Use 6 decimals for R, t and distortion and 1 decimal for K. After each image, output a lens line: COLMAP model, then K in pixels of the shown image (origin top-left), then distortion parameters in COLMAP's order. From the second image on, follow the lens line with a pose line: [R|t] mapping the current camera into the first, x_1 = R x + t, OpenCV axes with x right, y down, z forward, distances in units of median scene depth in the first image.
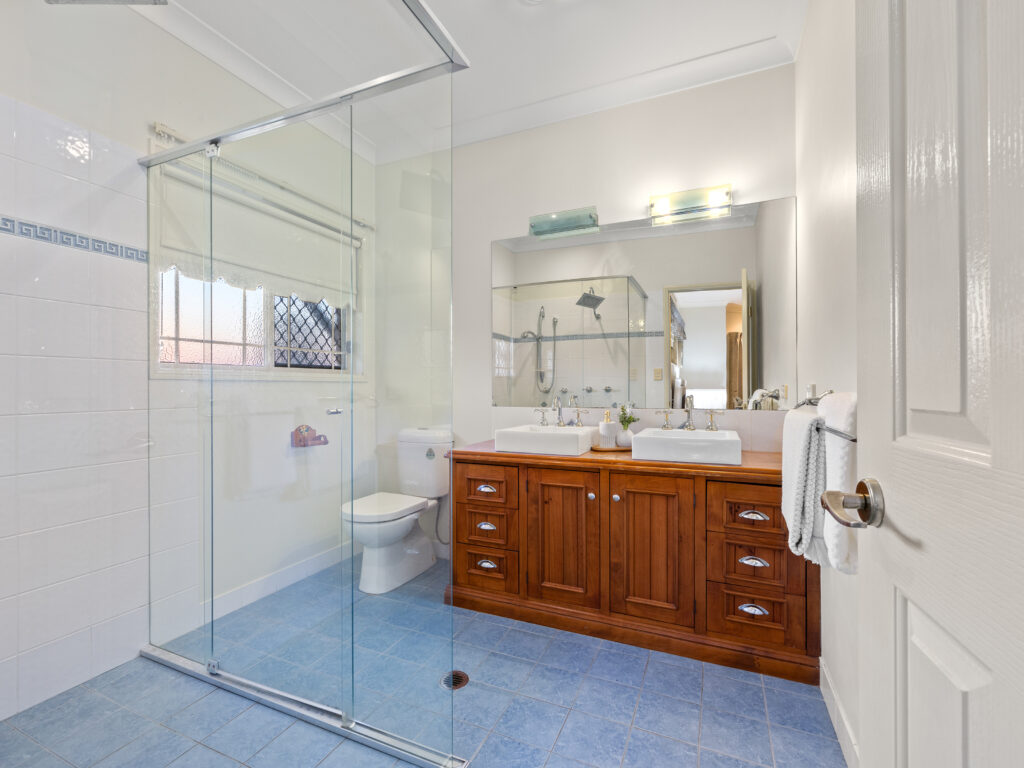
lens RADIAL K [[458.8, 0, 517.4], [0, 458.8, 378.4], [0, 0, 1]] dist [-0.001477, 0.000789]
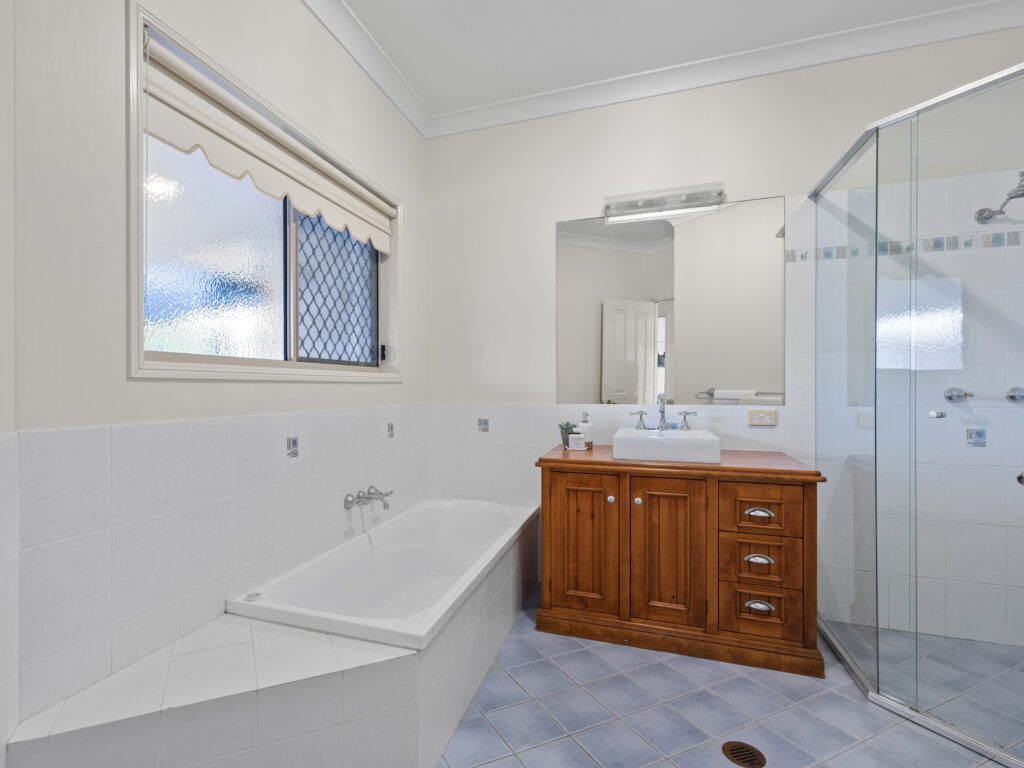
lens RADIAL K [[458.8, 0, 504.9], [0, 458.8, 392.9], [0, 0, 1]] dist [-0.001477, 0.000789]
pose [[0.994447, -0.003203, 0.105189, -0.167803], [-0.000047, 0.999523, 0.030879, 0.002479], [-0.105238, -0.030712, 0.993973, 0.074966]]
